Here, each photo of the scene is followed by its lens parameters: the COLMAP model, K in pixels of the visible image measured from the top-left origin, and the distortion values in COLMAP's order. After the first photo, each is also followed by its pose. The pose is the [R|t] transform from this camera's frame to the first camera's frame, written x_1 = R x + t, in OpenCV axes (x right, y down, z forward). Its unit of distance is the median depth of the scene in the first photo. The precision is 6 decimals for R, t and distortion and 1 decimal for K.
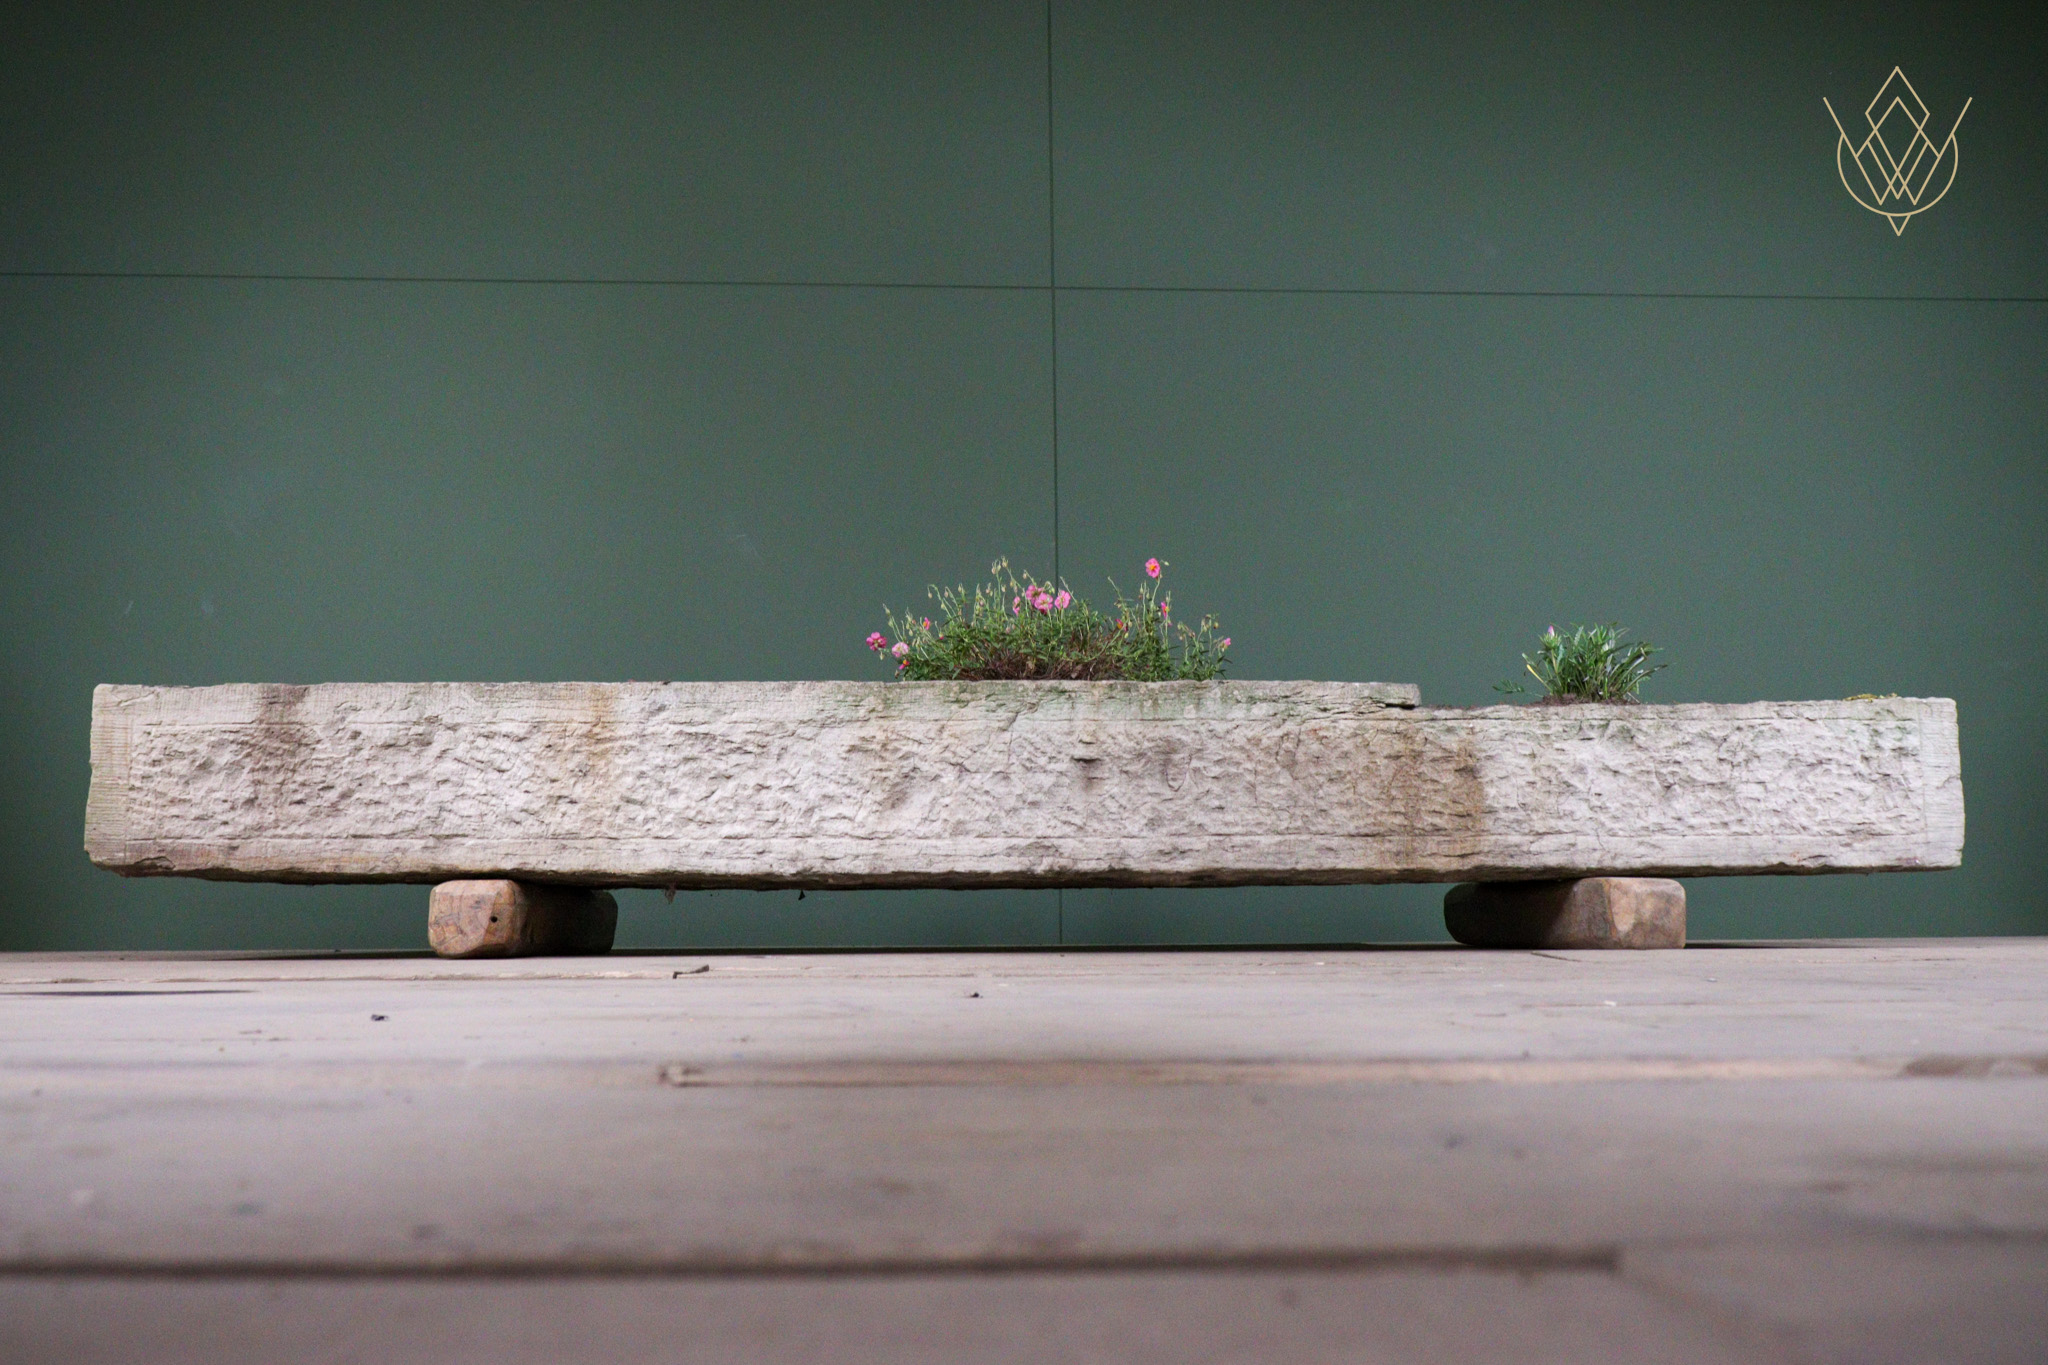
lens RADIAL K [[1685.9, 0, 1020.5], [0, 1685.9, 685.5], [0, 0, 1]] dist [0.007411, -0.010463]
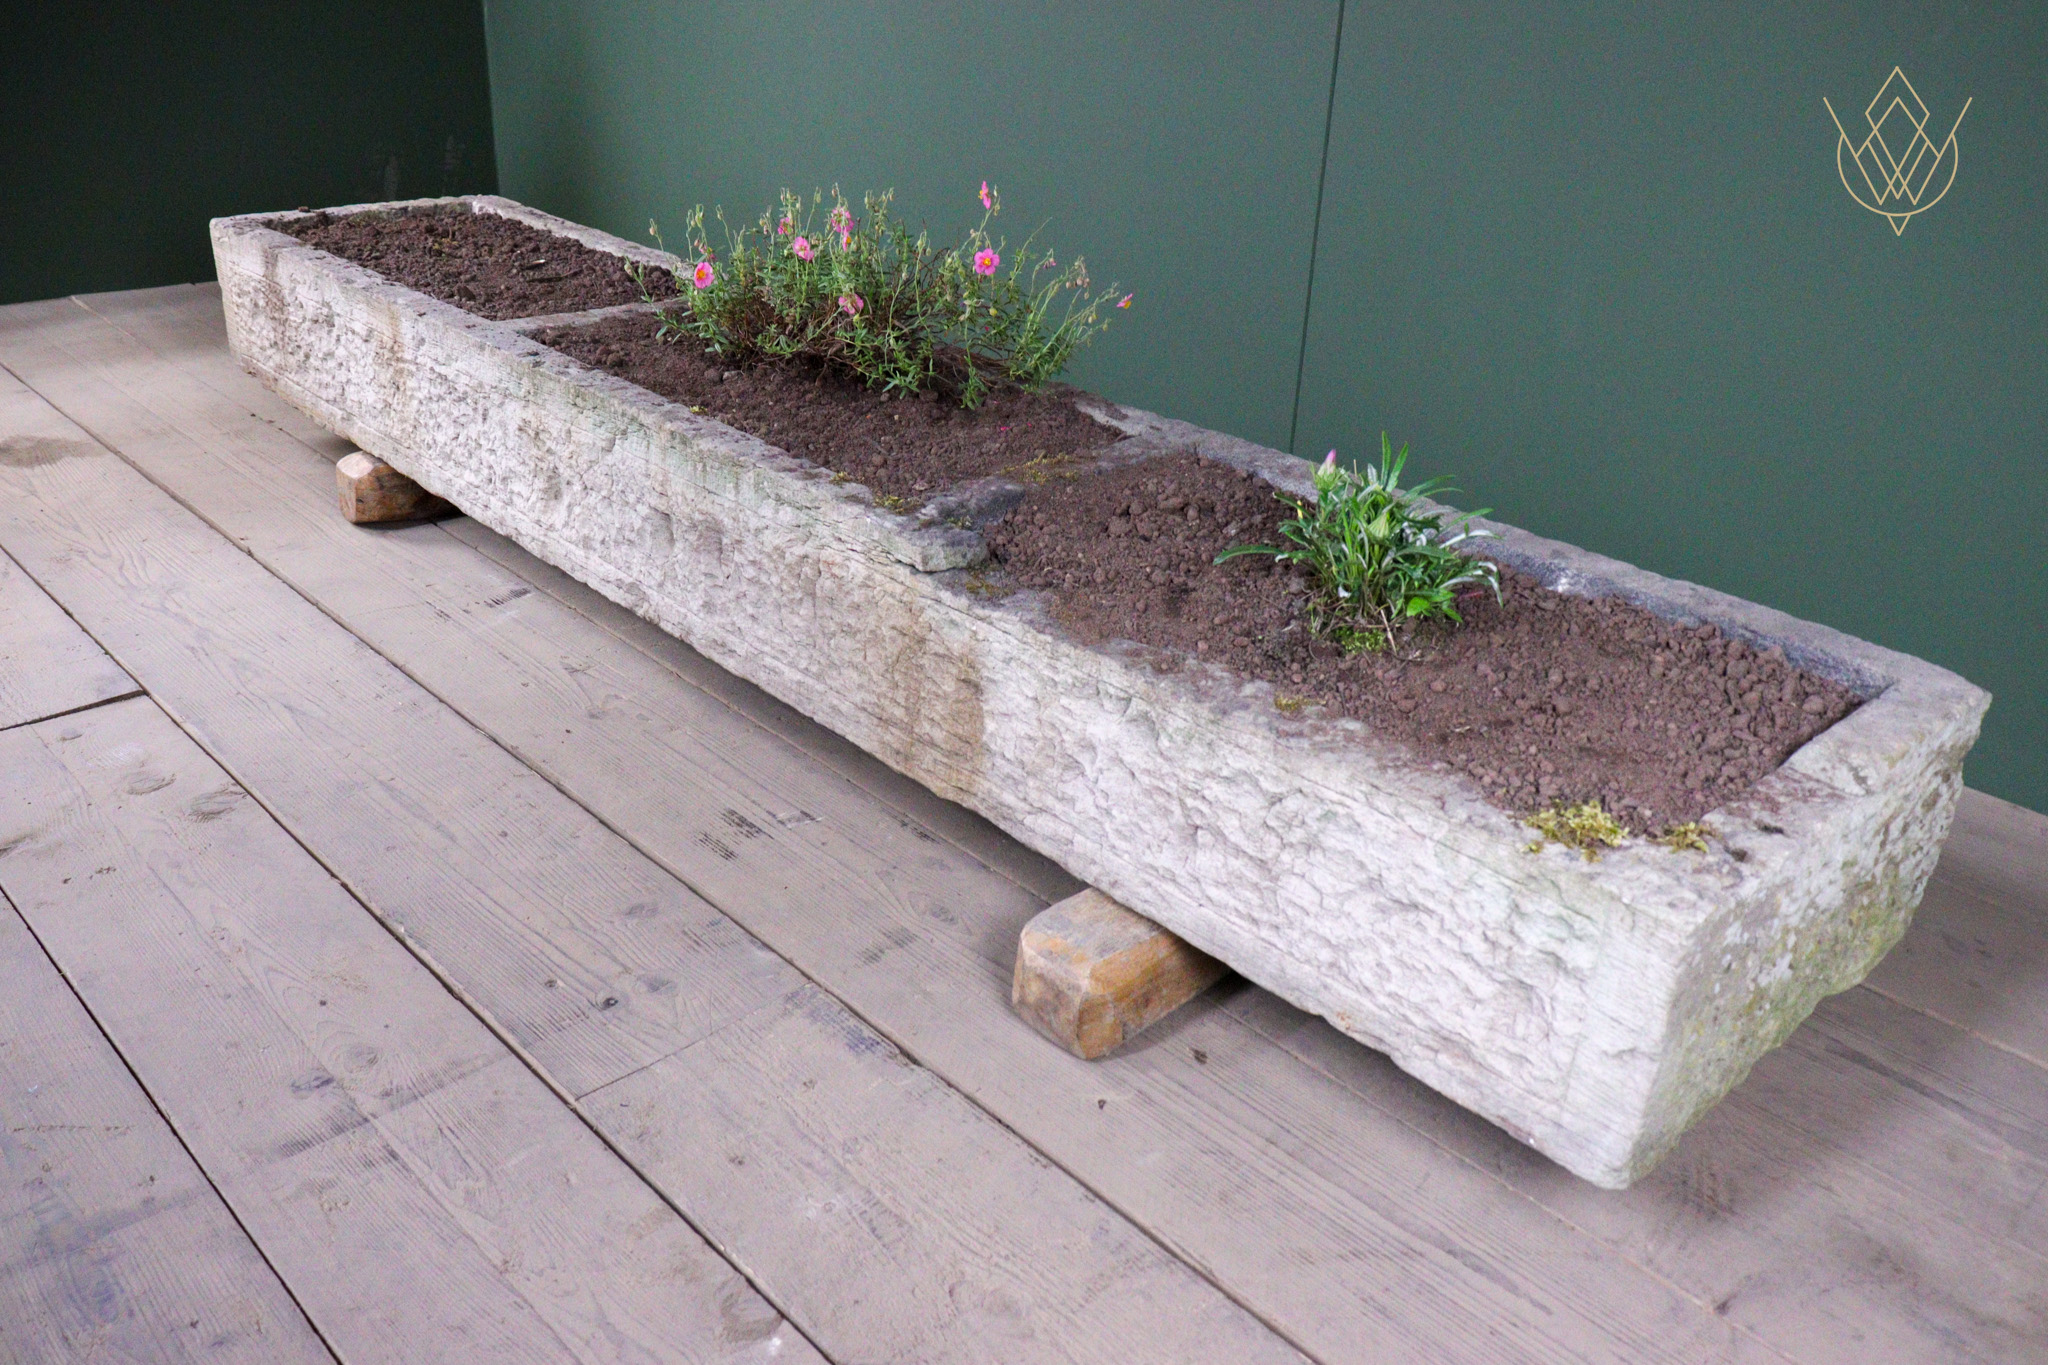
lens RADIAL K [[1685.9, 0, 1027.6], [0, 1685.9, 680.2], [0, 0, 1]] dist [0.007411, -0.010463]
pose [[0.646414, 0.364972, -0.670033, 0.746183], [0.054789, 0.853700, 0.517875, -0.306701], [0.761017, -0.371472, 0.531847, 0.667732]]
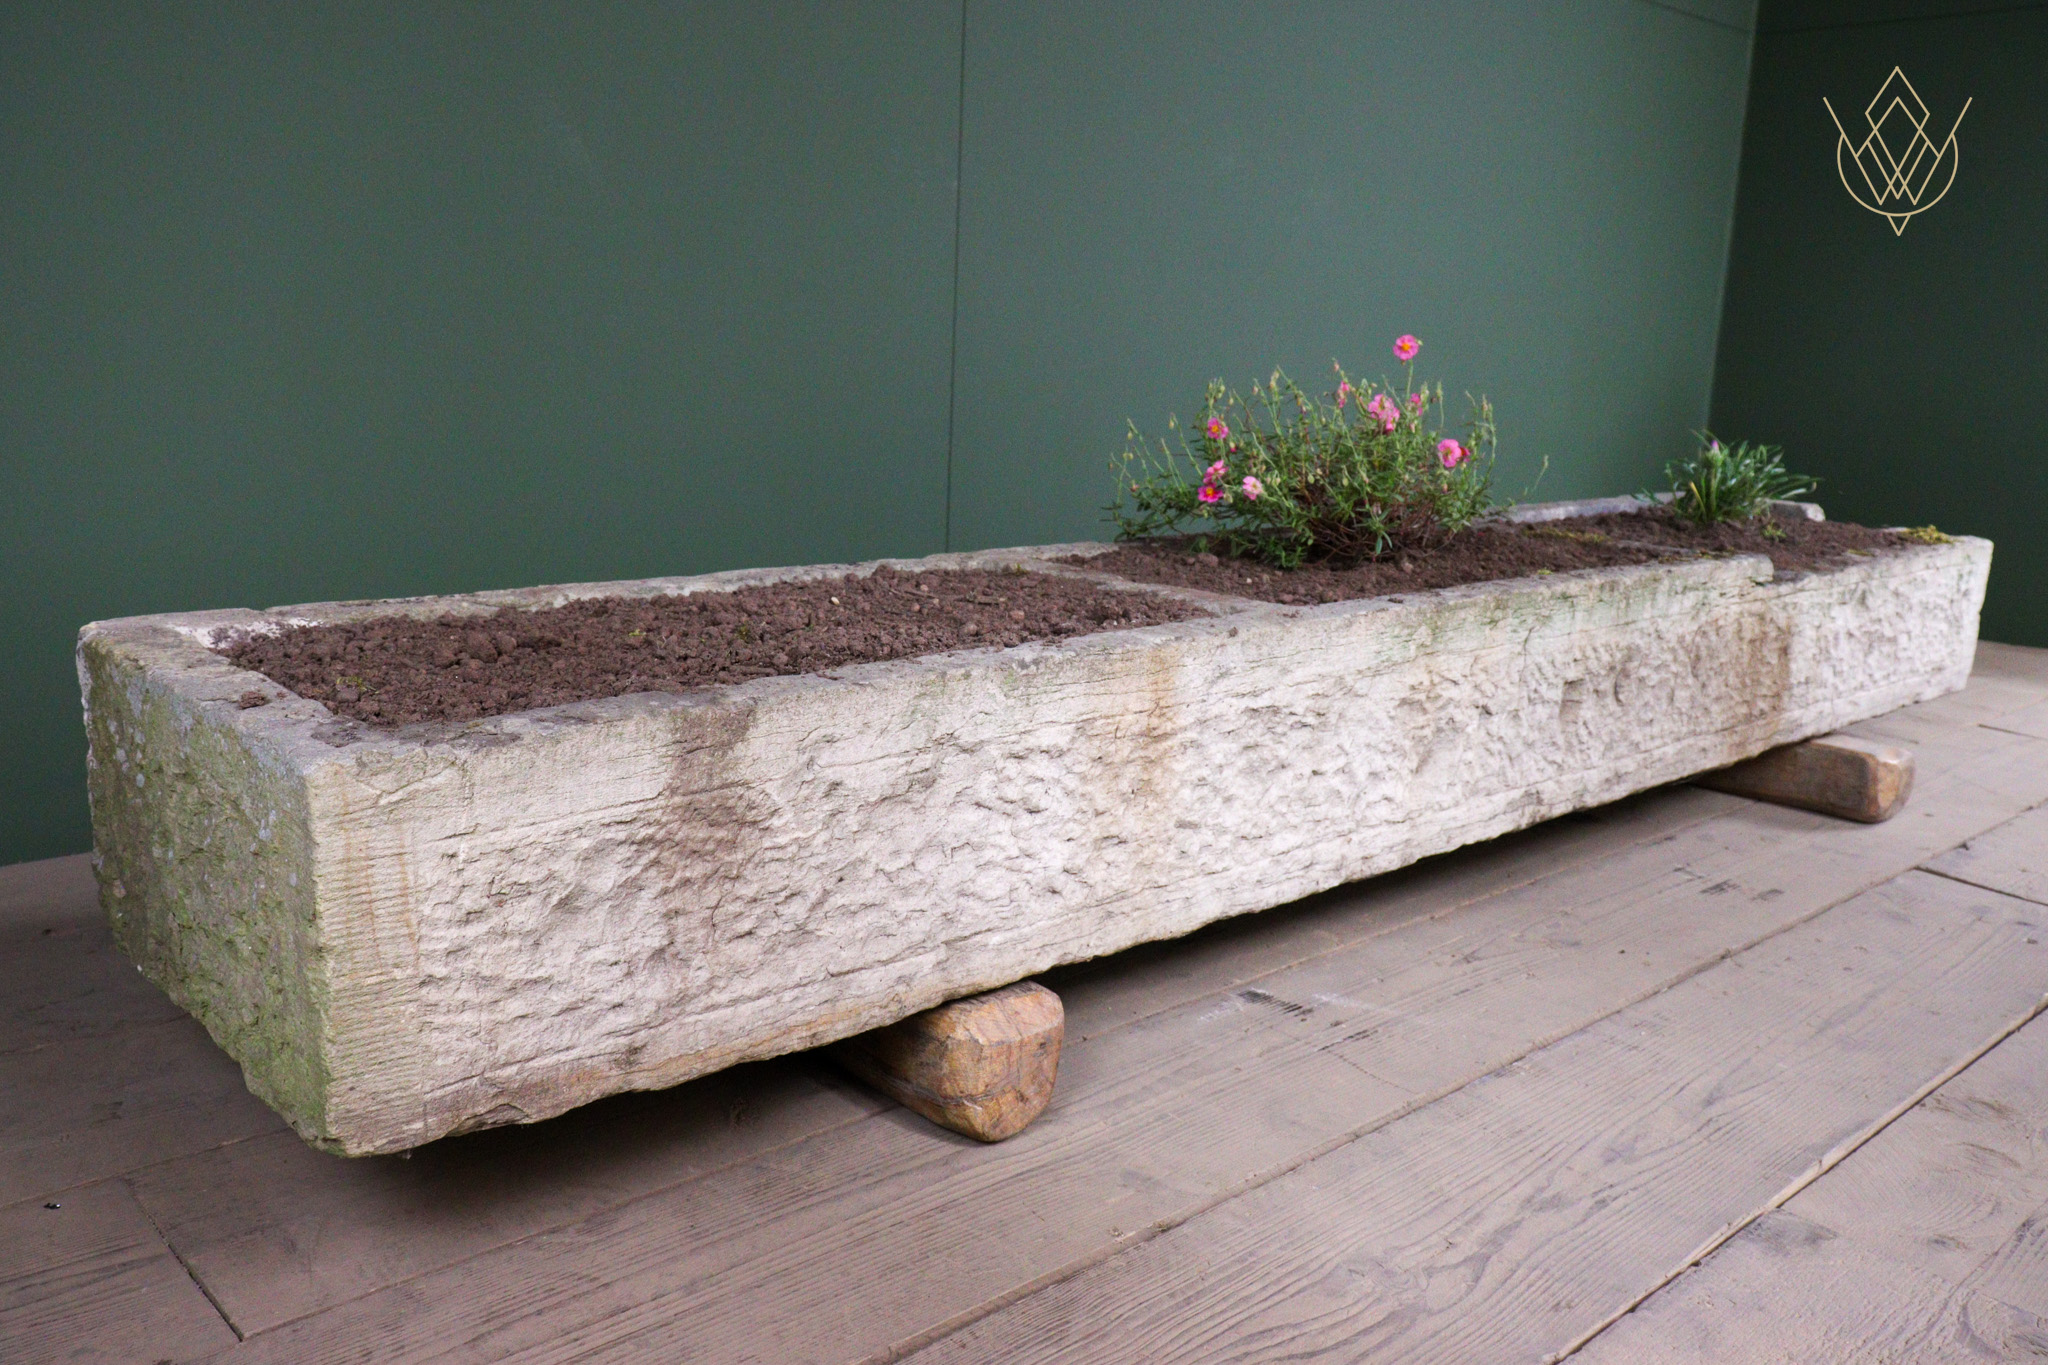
lens RADIAL K [[1685.9, 0, 1027.8], [0, 1685.9, 678.7], [0, 0, 1]] dist [0.007411, -0.010463]
pose [[0.769851, -0.093003, 0.631411, -0.657322], [-0.134876, 0.943274, 0.303386, -0.162462], [-0.623809, -0.318725, 0.713637, 0.599791]]
